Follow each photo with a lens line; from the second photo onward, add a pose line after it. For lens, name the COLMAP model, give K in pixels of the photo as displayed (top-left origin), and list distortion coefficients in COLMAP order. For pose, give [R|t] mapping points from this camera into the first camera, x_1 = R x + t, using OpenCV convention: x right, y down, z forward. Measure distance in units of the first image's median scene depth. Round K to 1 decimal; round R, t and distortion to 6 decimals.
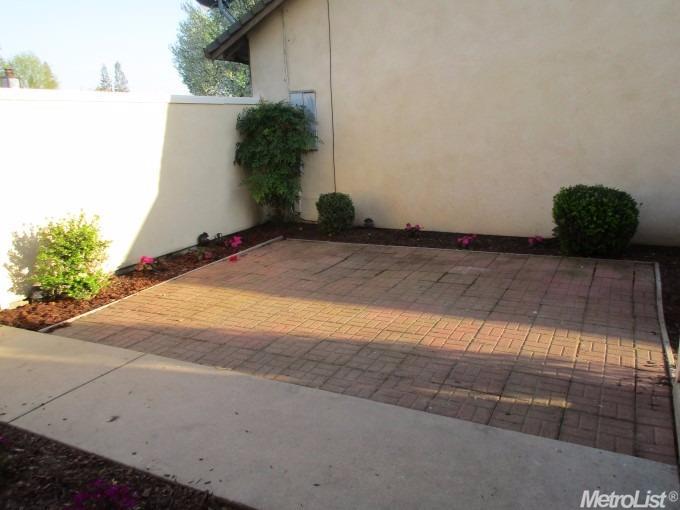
lens RADIAL K [[532.6, 0, 340.0], [0, 532.6, 255.0], [0, 0, 1]] dist [0.011975, -0.017828]
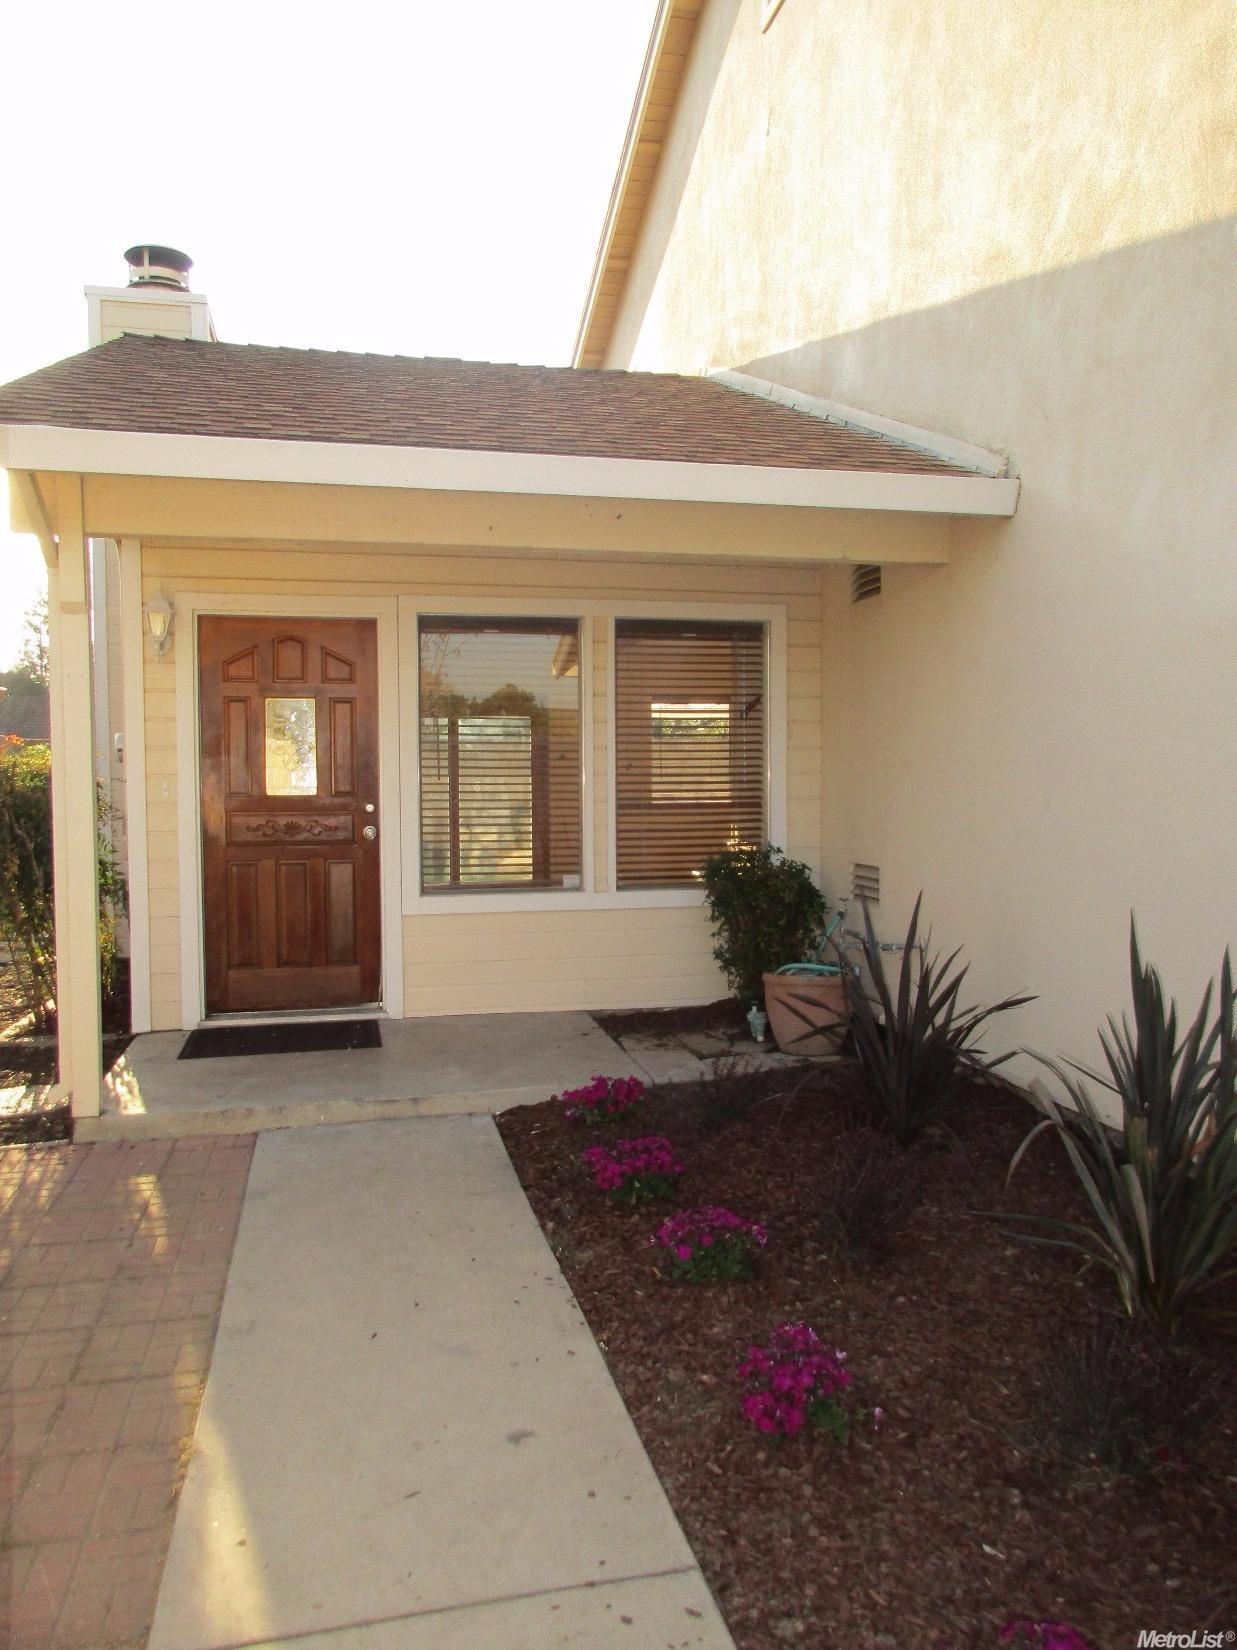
lens RADIAL K [[1218.3, 0, 618.5], [0, 1218.3, 825.0], [0, 0, 1]] dist [-0.007427, 0.003800]
pose [[-0.638609, 0.015768, 0.769370, -1.190117], [0.218085, 0.962509, 0.161294, -0.284973], [-0.737982, 0.270792, -0.618106, 1.375125]]
